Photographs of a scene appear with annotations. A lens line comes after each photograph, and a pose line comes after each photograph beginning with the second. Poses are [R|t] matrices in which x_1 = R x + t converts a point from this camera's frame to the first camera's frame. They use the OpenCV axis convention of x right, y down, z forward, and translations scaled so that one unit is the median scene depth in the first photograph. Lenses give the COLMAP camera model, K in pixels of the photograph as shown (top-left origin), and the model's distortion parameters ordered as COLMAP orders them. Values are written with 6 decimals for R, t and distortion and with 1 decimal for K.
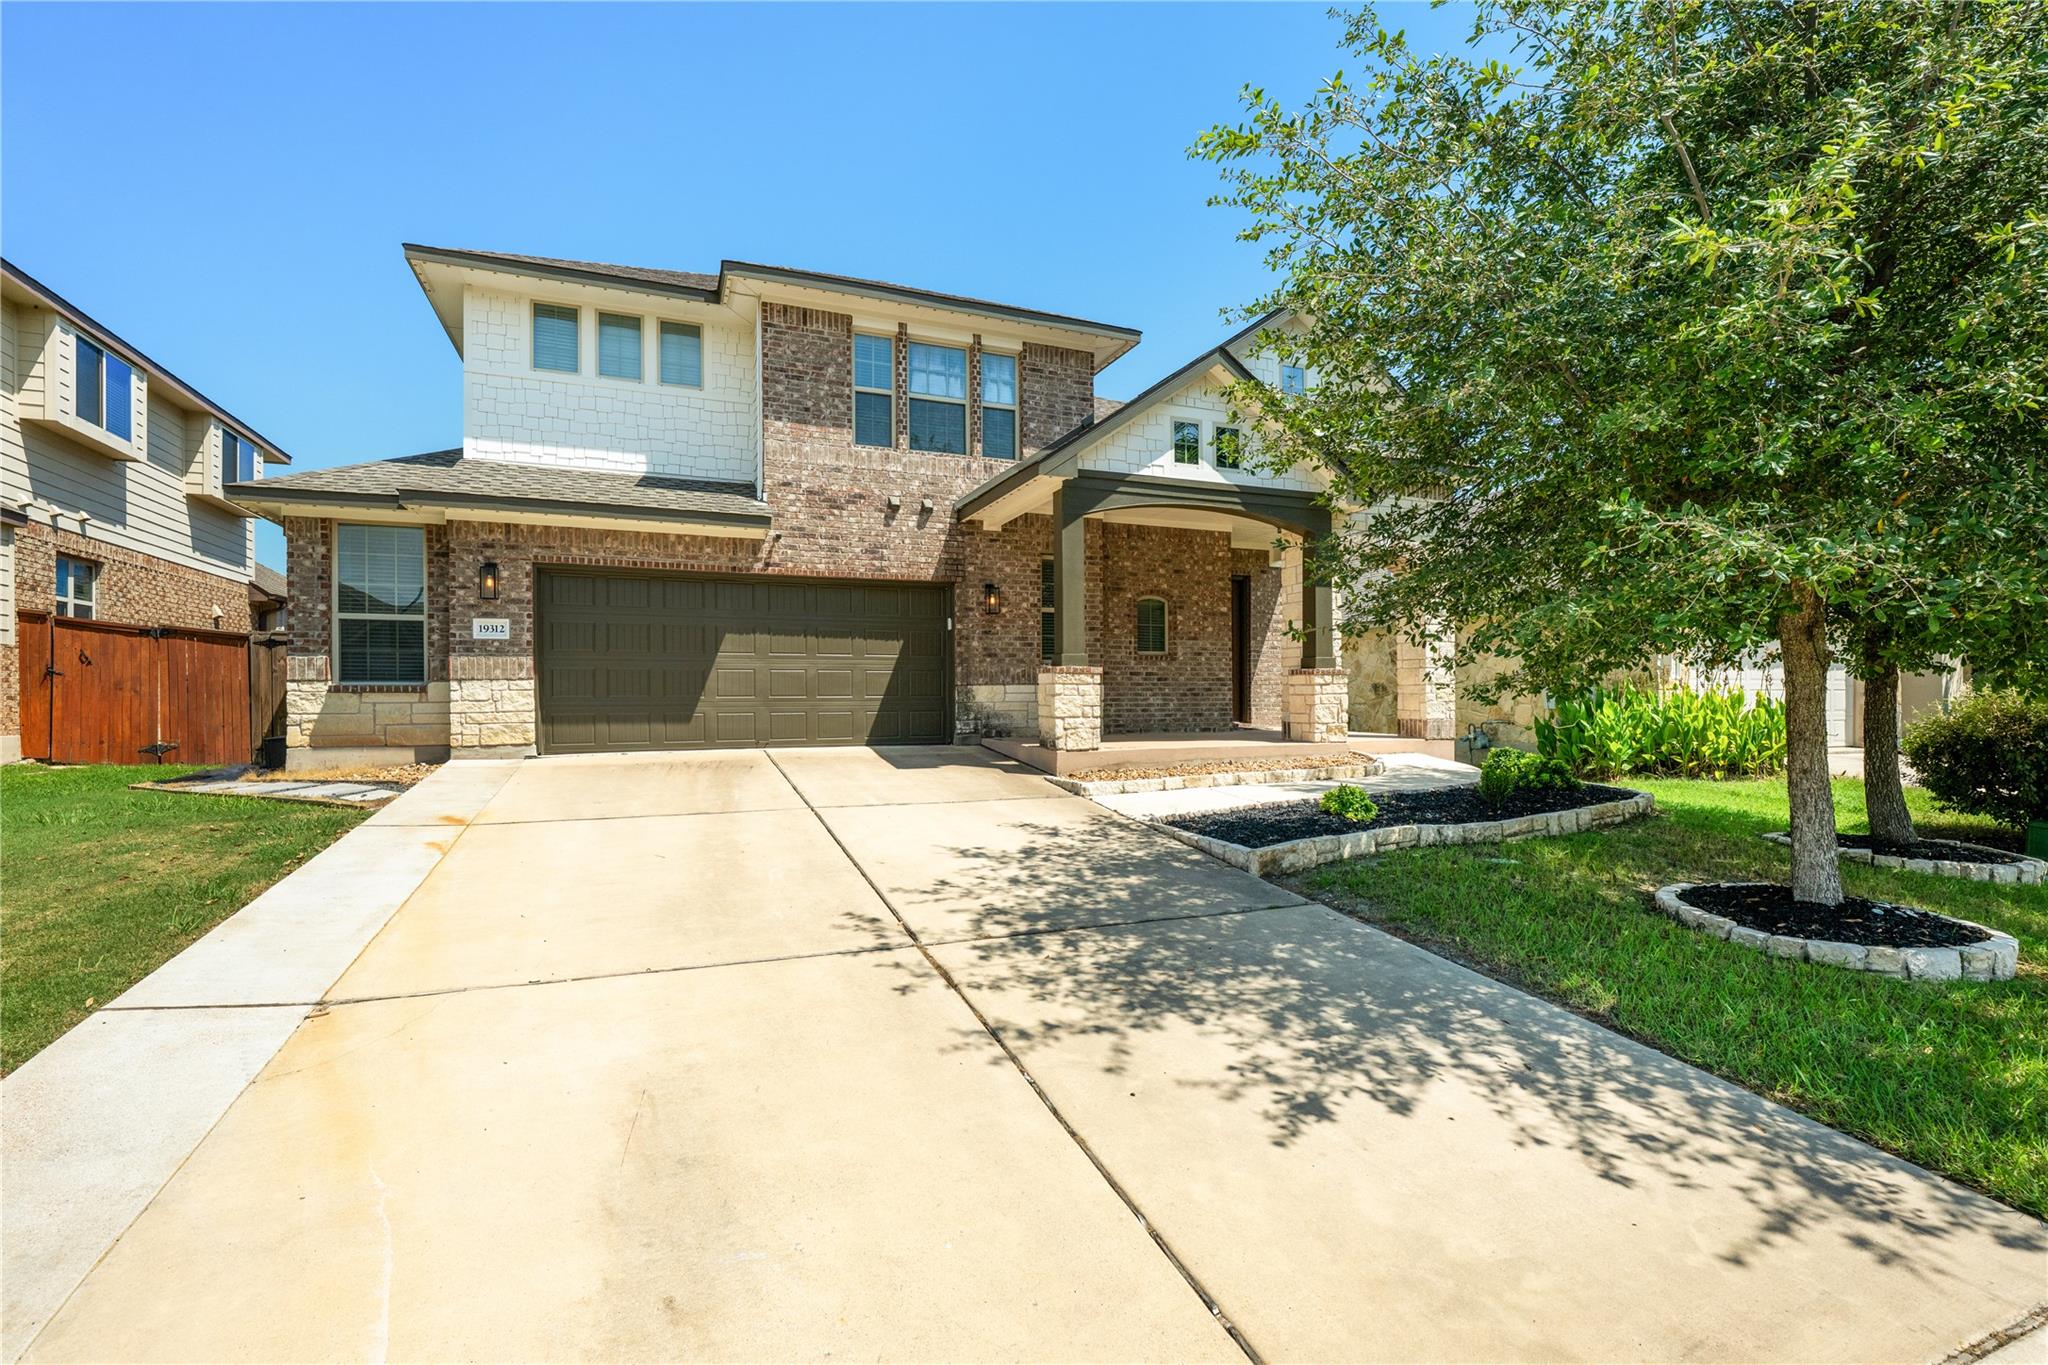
lens RADIAL K [[945.4, 0, 1003.5], [0, 945.4, 688.9], [0, 0, 1]] dist [0.001521, -0.000566]
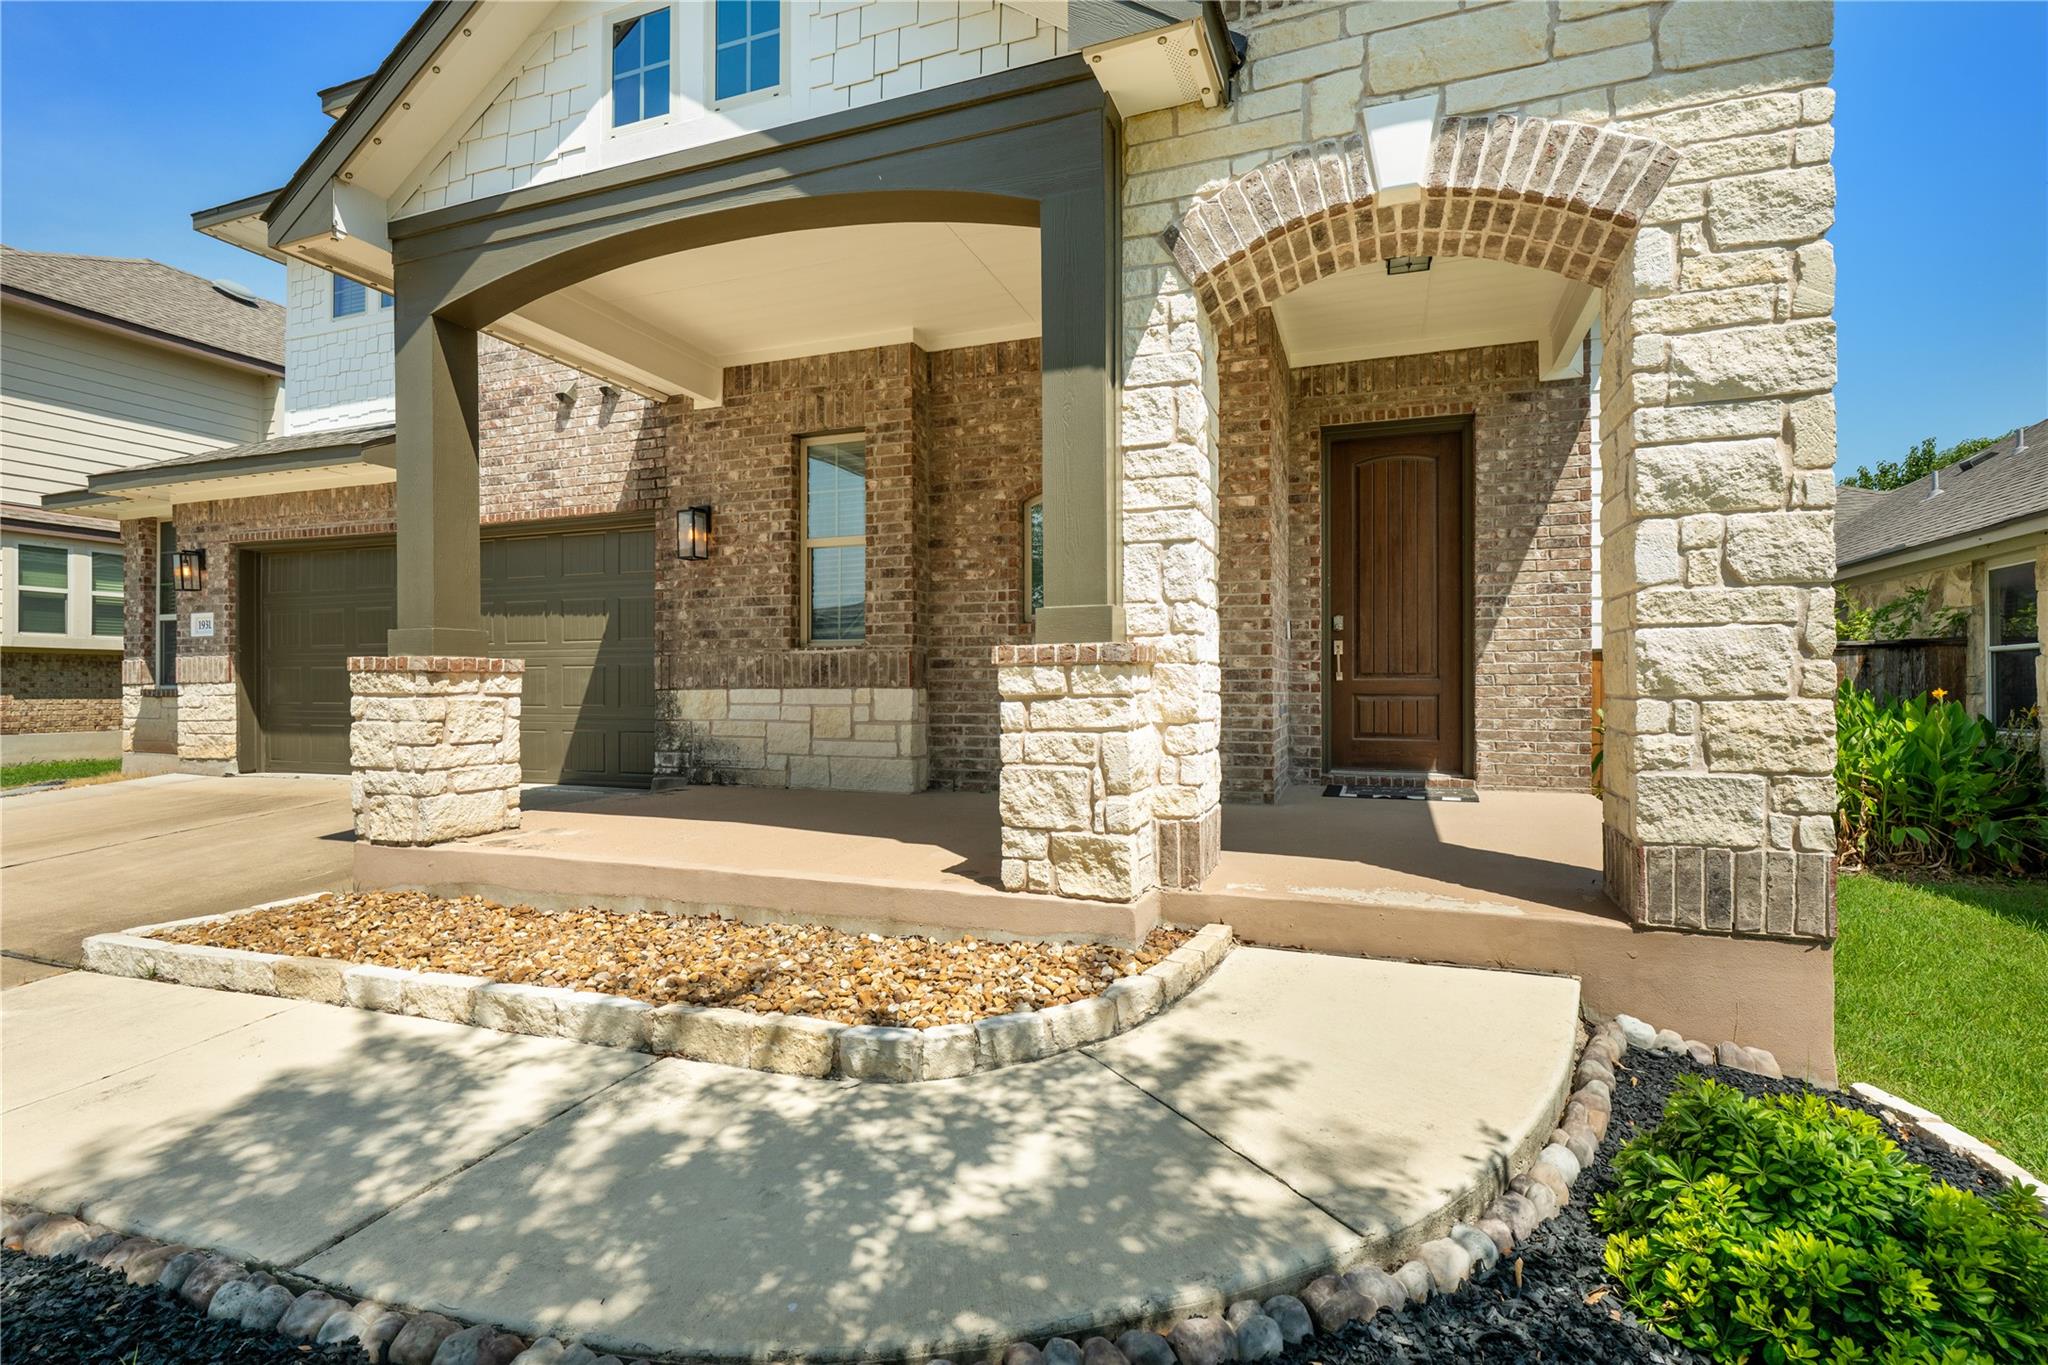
lens RADIAL K [[945.4, 0, 1026.2], [0, 945.4, 681.6], [0, 0, 1]] dist [0.001521, -0.000566]
pose [[0.731548, 0.000849, -0.681789, 0.522312], [0.003972, 0.999977, 0.005508, -0.011105], [0.681778, -0.006738, 0.731528, 0.757430]]
